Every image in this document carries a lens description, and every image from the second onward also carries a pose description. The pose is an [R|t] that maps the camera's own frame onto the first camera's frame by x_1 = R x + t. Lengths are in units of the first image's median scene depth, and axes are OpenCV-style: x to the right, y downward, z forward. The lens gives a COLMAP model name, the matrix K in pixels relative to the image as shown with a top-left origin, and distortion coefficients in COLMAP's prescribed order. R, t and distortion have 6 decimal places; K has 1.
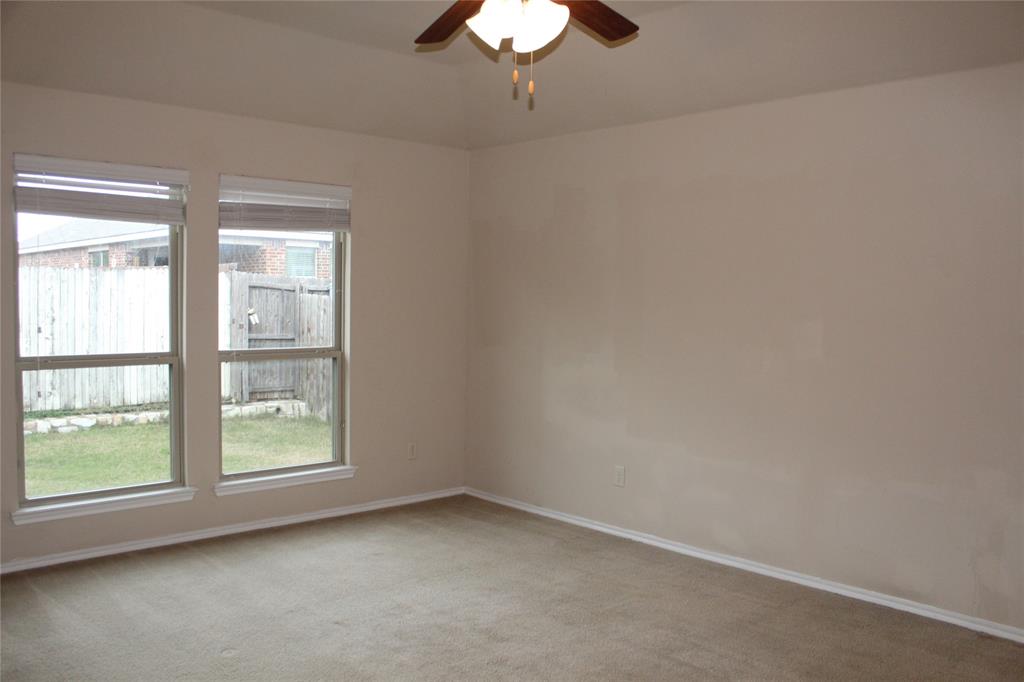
lens RADIAL K [[851.3, 0, 512.0], [0, 851.3, 341.0], [0, 0, 1]] dist [-0.146137, 0.131135]
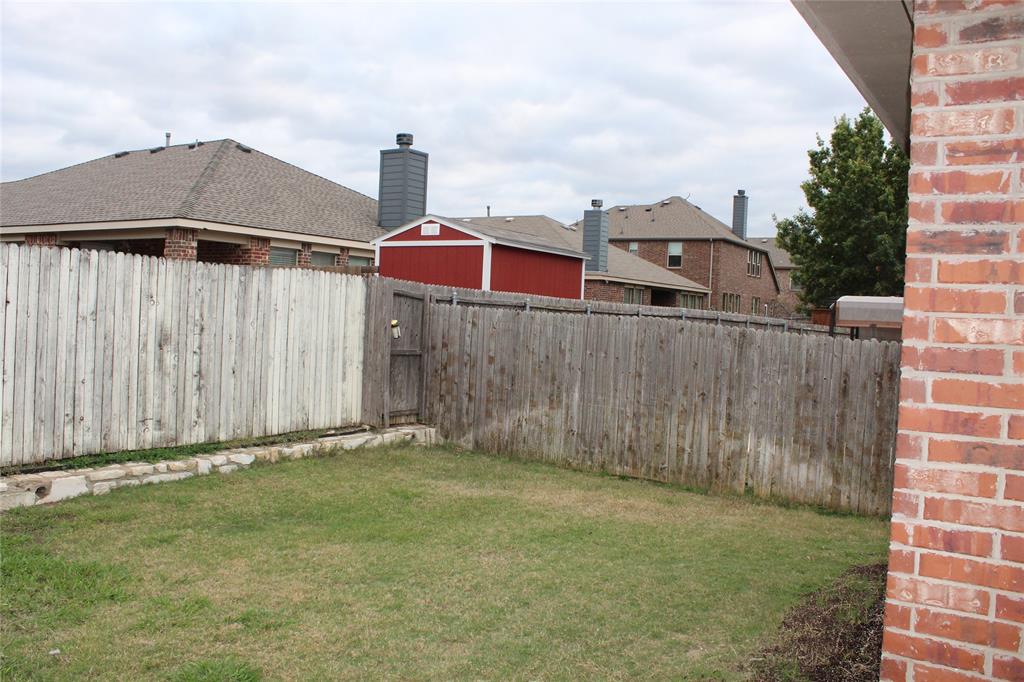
lens RADIAL K [[851.3, 0, 512.0], [0, 851.3, 341.0], [0, 0, 1]] dist [-0.146137, 0.131135]
pose [[0.967288, 0.016008, 0.253176, -0.413965], [-0.012898, 0.999820, -0.013939, -0.006232], [-0.253354, 0.010218, 0.967320, 0.133333]]
